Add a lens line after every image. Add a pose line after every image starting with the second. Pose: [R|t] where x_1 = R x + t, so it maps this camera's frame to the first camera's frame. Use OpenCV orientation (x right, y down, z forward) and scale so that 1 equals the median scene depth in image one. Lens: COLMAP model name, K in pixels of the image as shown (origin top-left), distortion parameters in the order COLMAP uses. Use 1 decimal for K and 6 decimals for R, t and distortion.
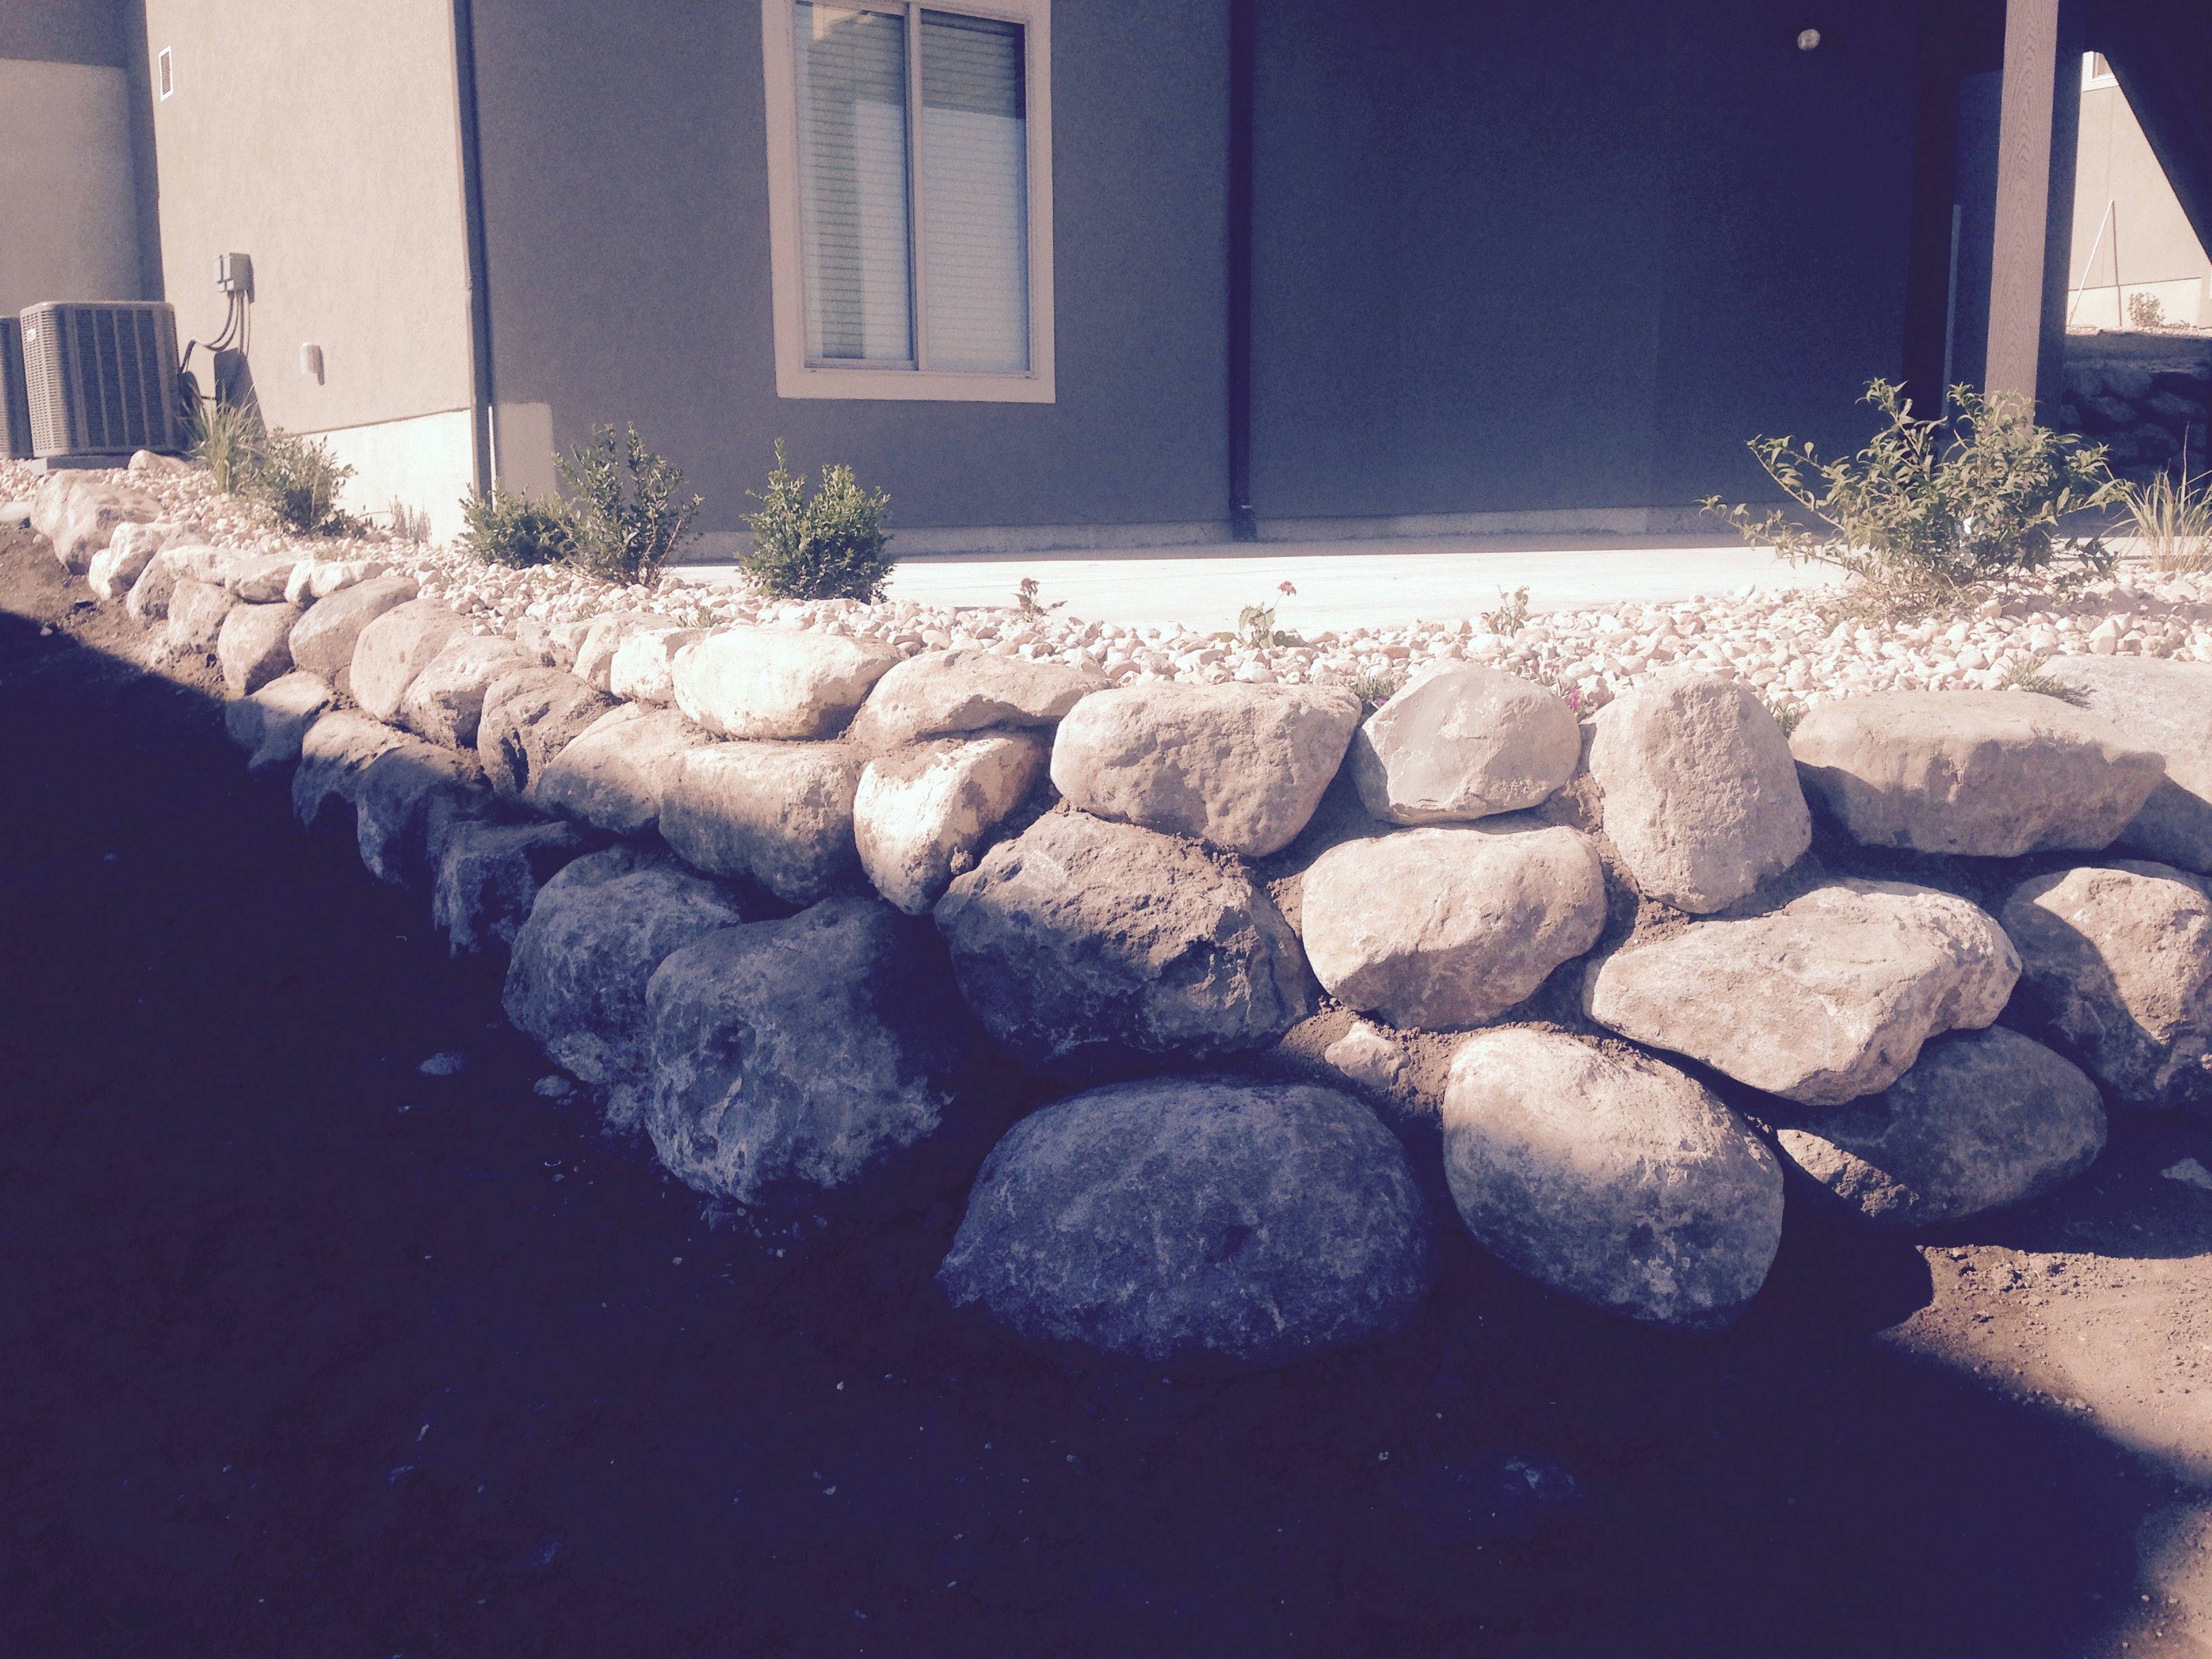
lens RADIAL K [[2121.6, 0, 1106.6], [0, 2121.6, 708.3], [0, 0, 1]] dist [0.124675, -0.097954]
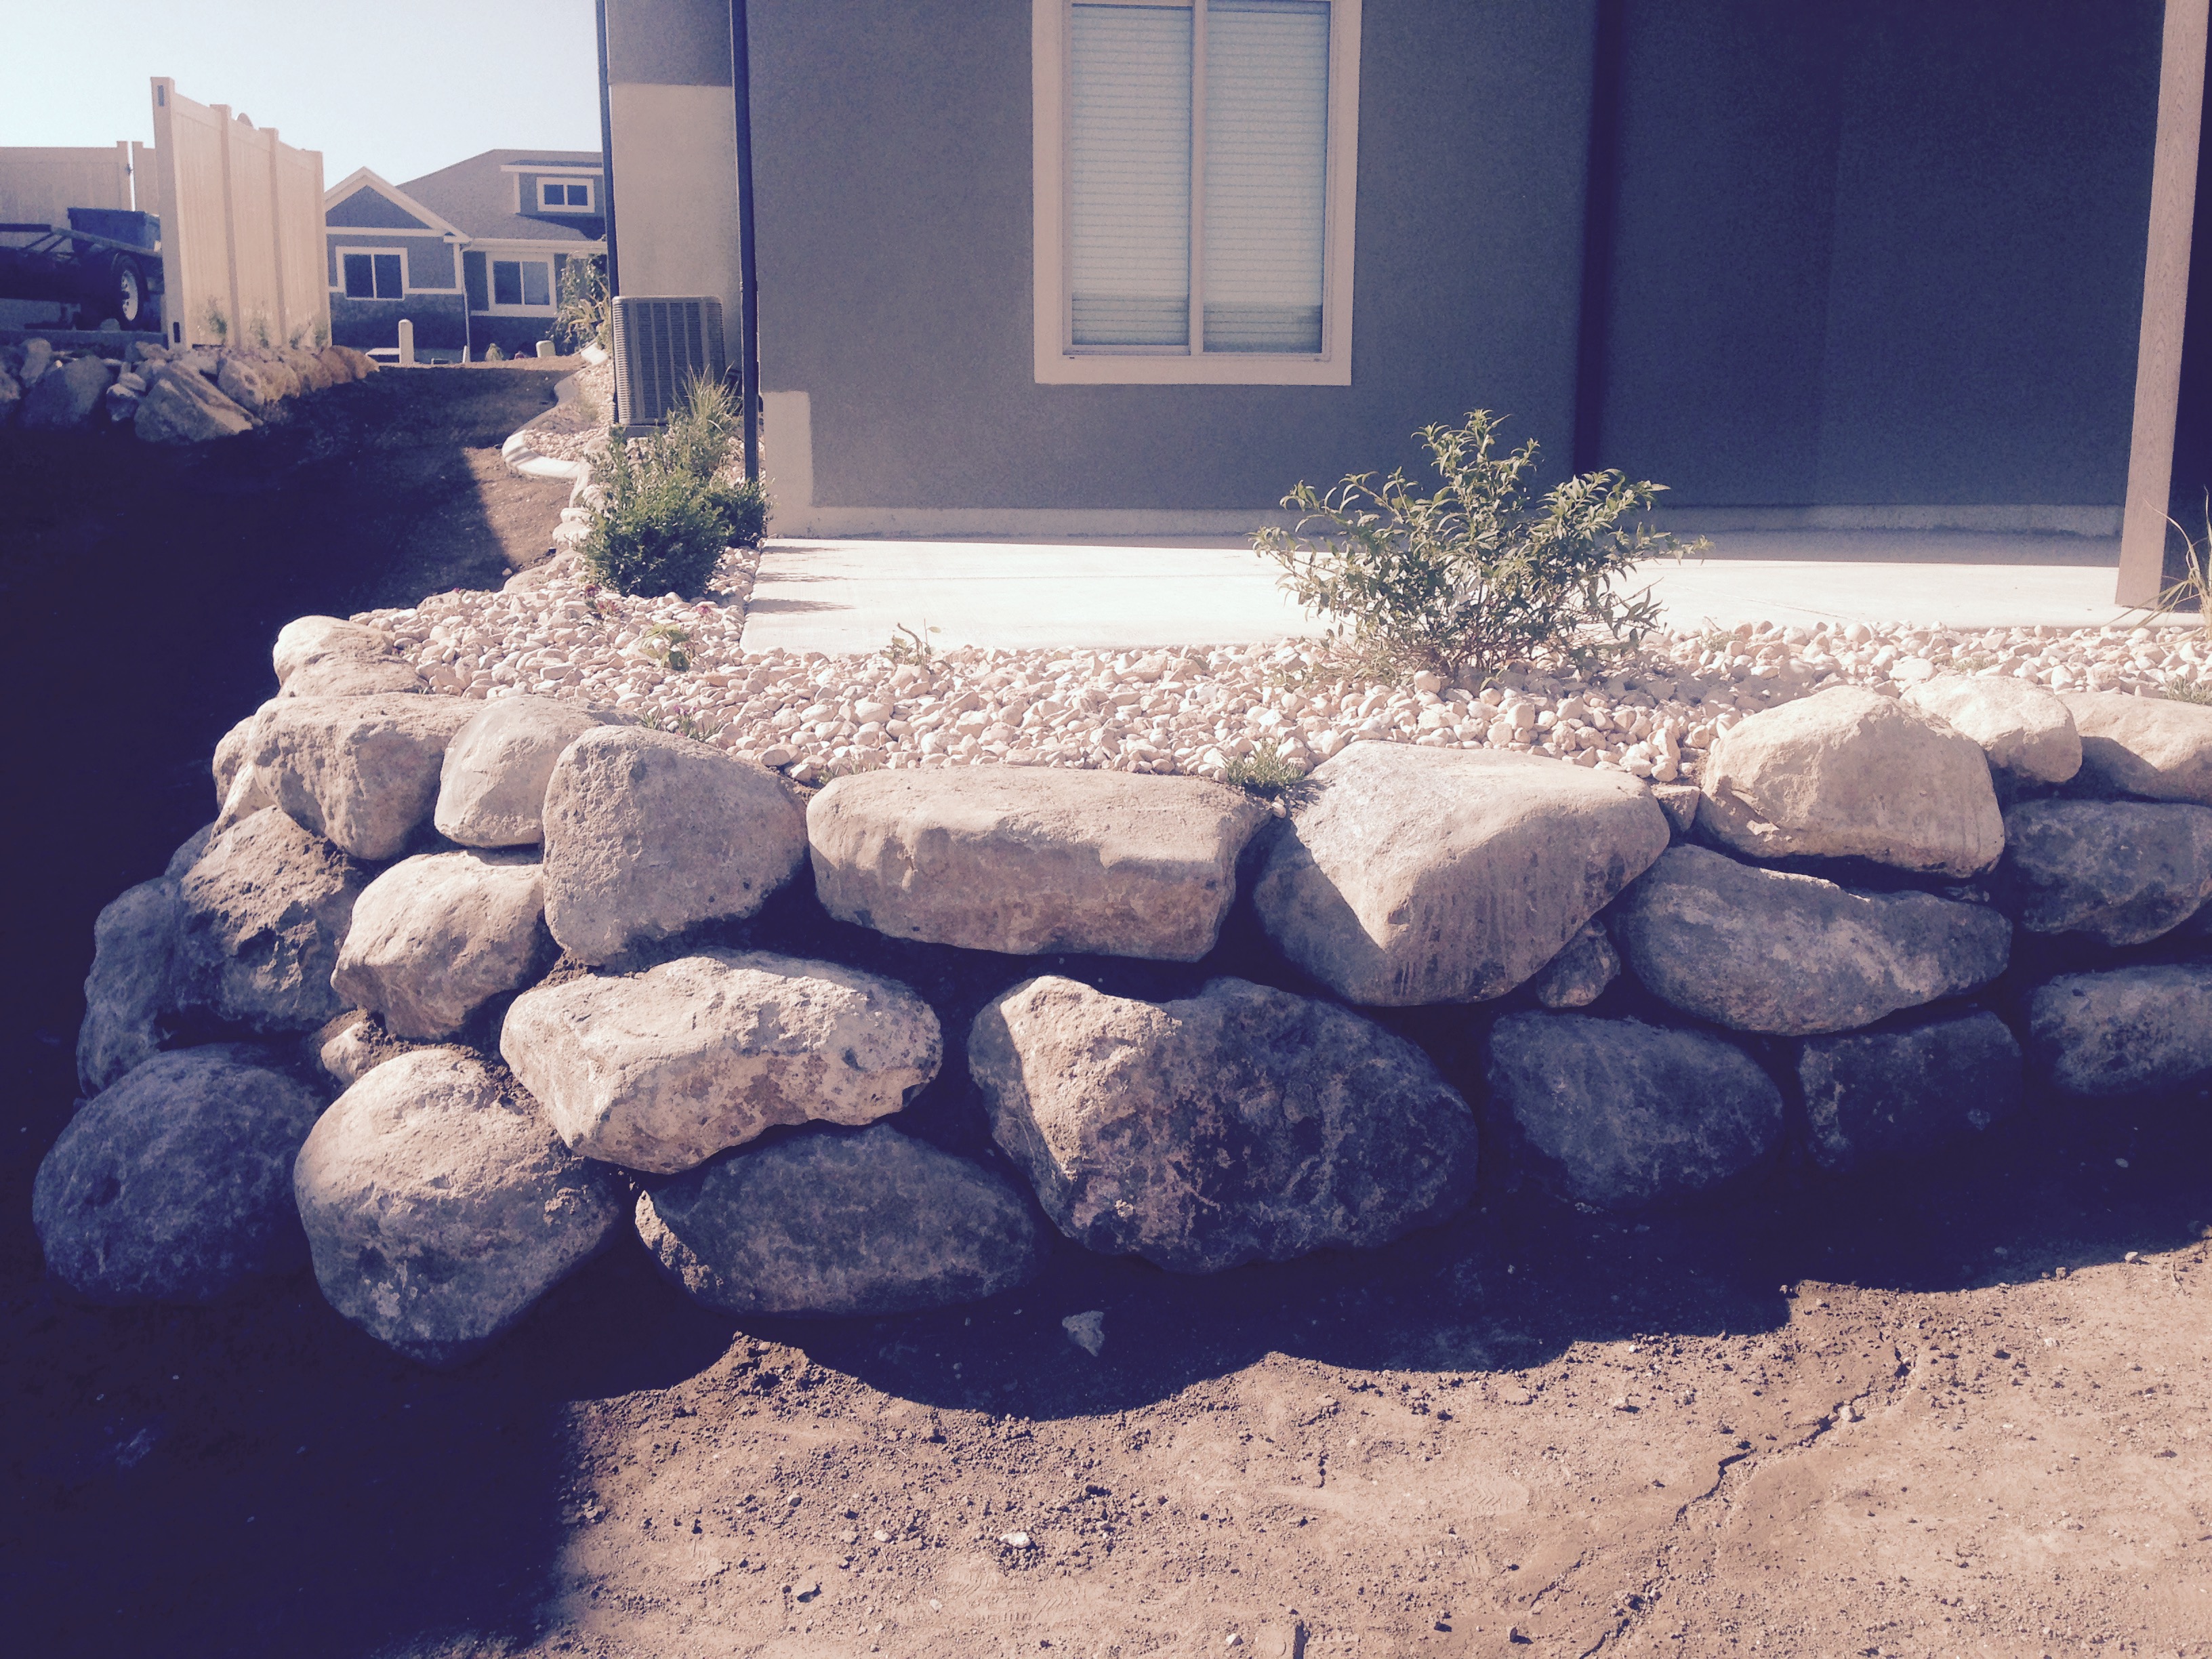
lens RADIAL K [[2098.7, 0, 1106.0], [0, 2098.7, 704.8], [0, 0, 1]] dist [0.140812, -0.000533]
pose [[0.847346, 0.084711, -0.524241, 1.000516], [-0.067614, 0.996370, 0.051716, -0.096271], [0.526719, -0.008375, 0.849998, 0.270751]]
